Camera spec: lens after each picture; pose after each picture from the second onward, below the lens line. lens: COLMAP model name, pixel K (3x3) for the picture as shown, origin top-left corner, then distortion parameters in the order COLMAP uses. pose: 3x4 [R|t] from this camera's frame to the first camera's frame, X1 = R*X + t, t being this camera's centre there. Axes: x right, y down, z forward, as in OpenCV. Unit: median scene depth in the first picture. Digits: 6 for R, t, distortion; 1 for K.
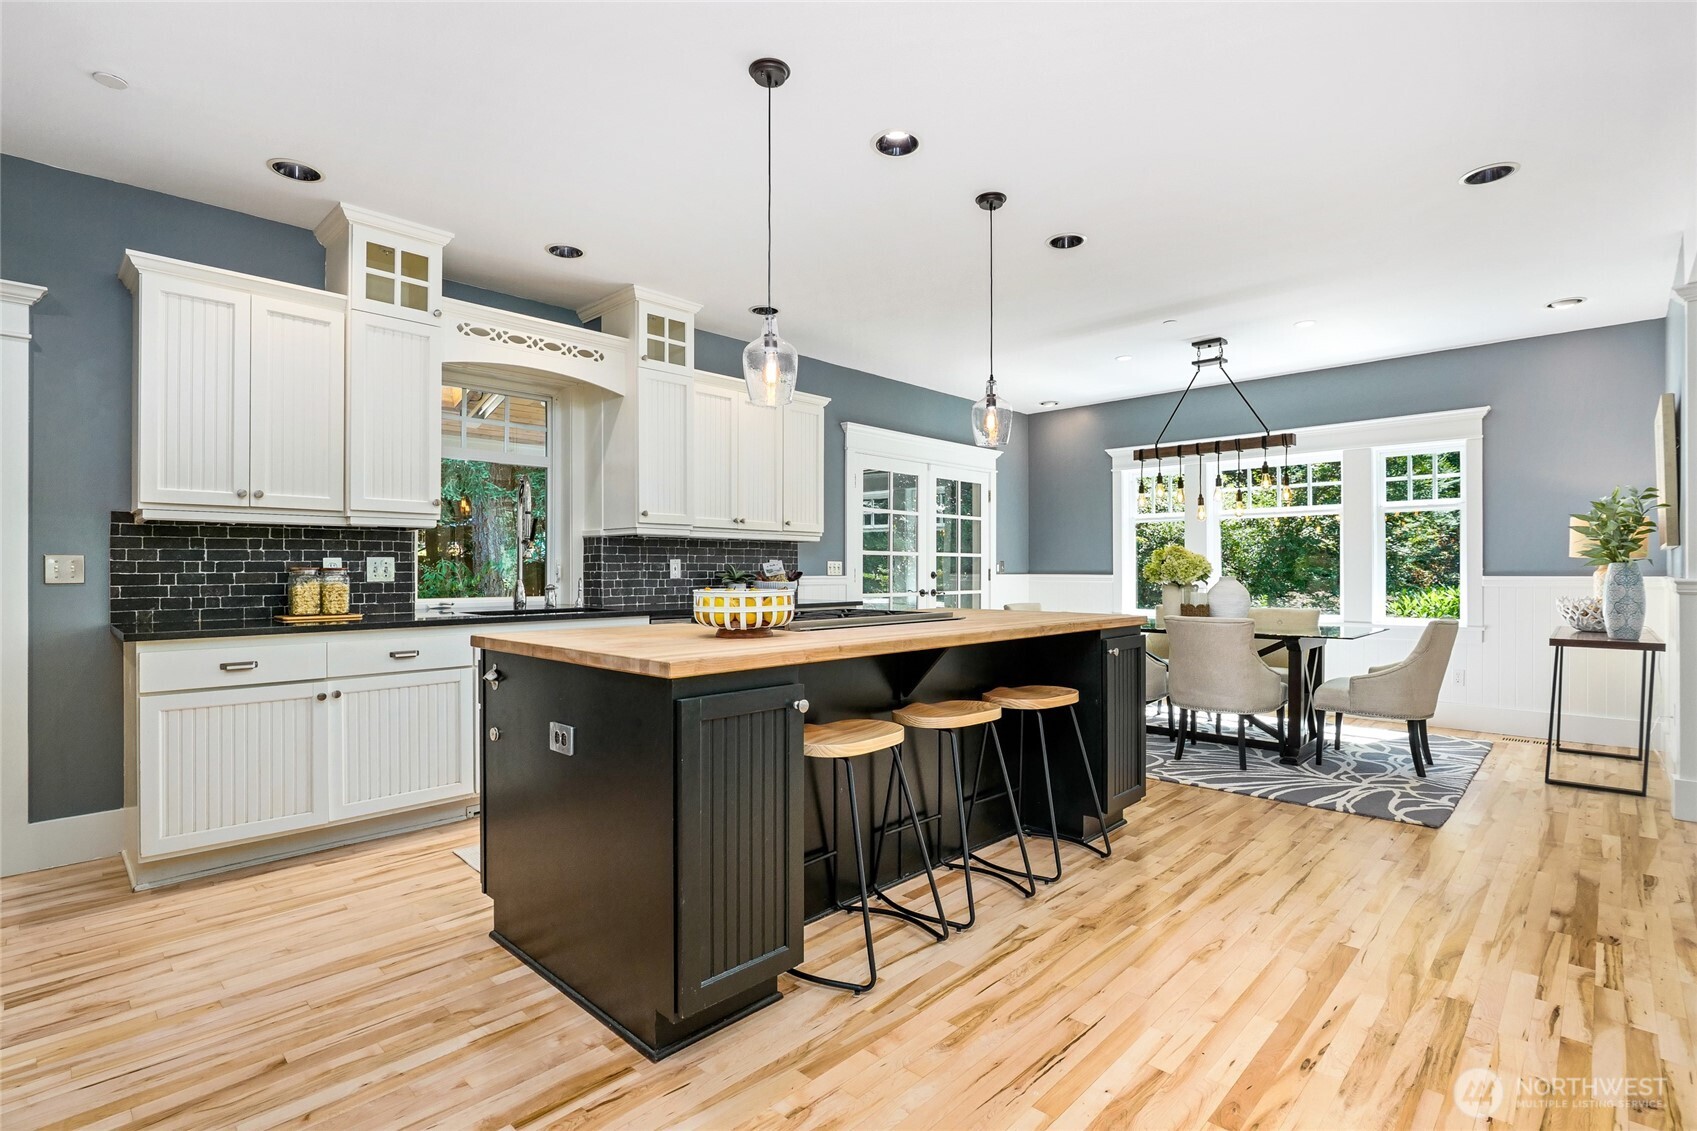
lens RADIAL K [[807.1, 0, 849.9], [0, 807.1, 564.5], [0, 0, 1]] dist [-0.010318, 0.000717]
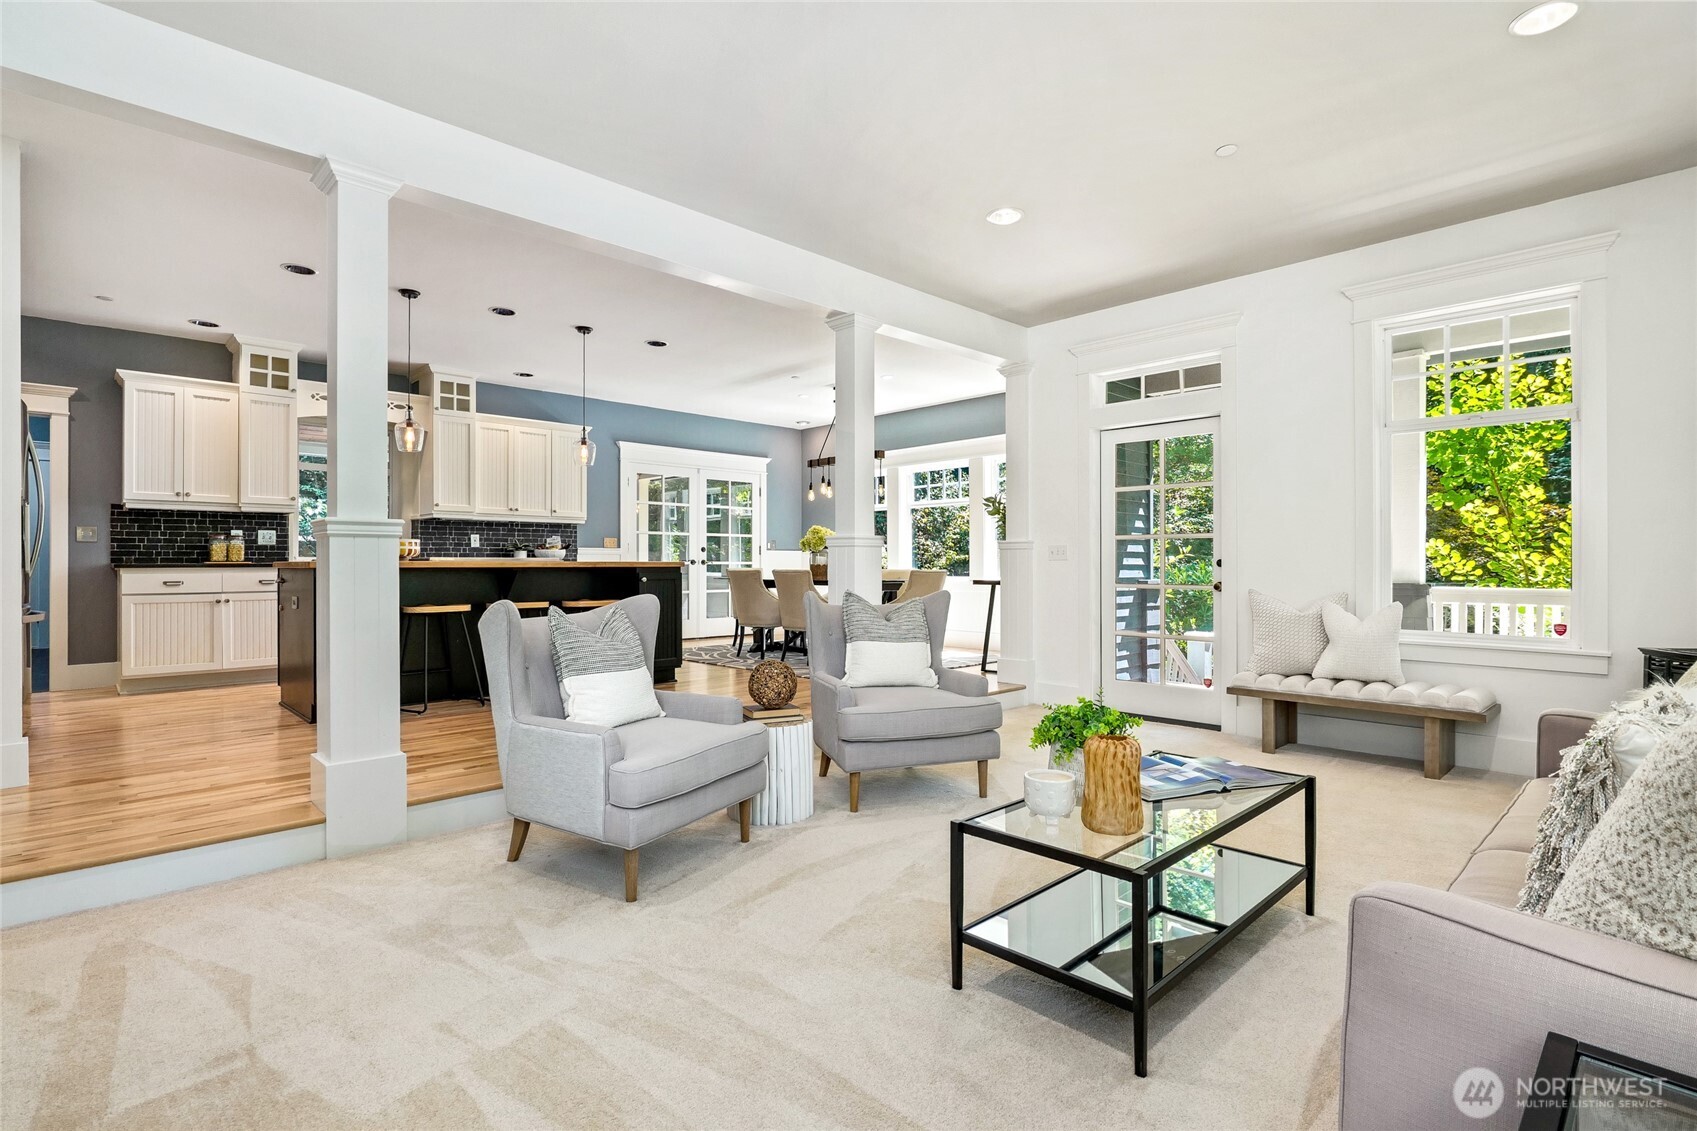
lens RADIAL K [[807.1, 0, 841.5], [0, 807.1, 562.8], [0, 0, 1]] dist [-0.010318, 0.000717]
pose [[0.999461, 0.008888, -0.031607, 0.773229], [-0.008464, 0.999873, 0.013509, 0.029909], [0.031723, -0.013234, 0.999409, -0.750183]]
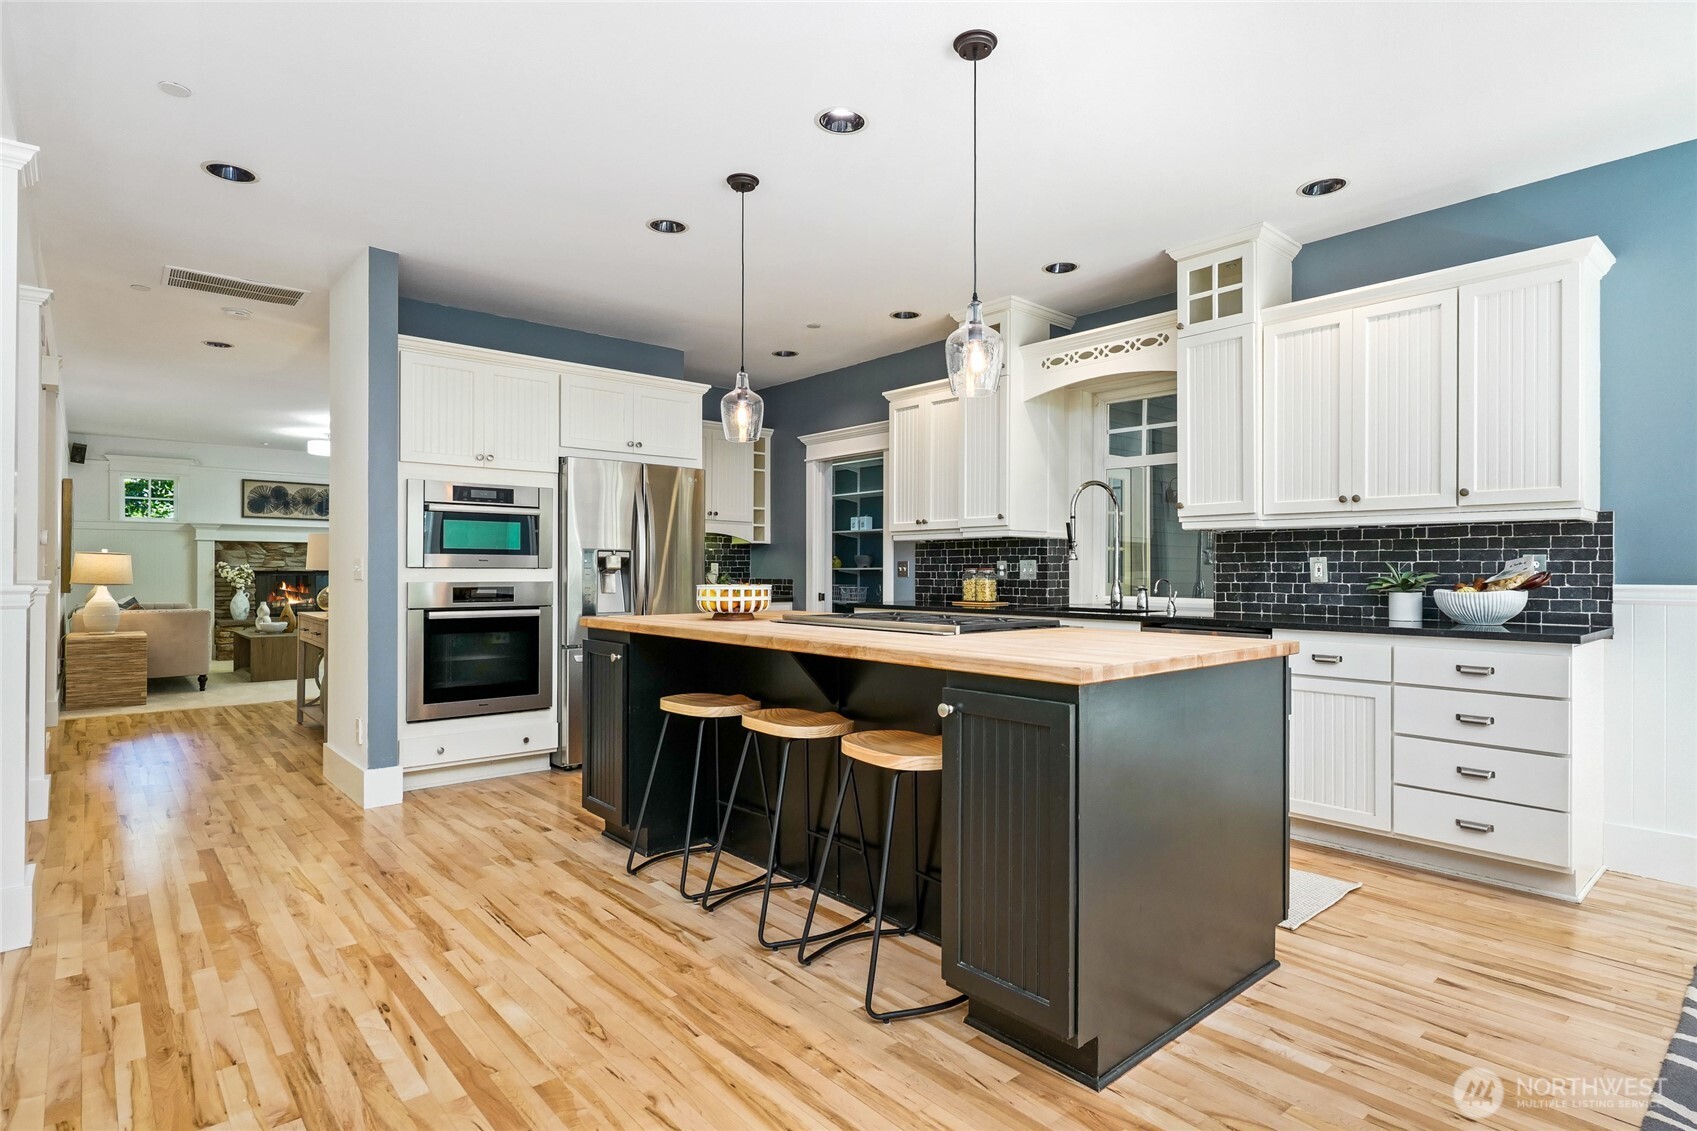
lens RADIAL K [[879.2, 0, 851.6], [0, 879.2, 570.1], [0, 0, 1]] dist [-0.005840, -0.000878]
pose [[-0.089109, 0.002330, -0.996019, 0.916517], [0.003325, 0.999992, 0.002042, 0.003625], [0.996016, -0.003130, -0.089116, 0.931048]]
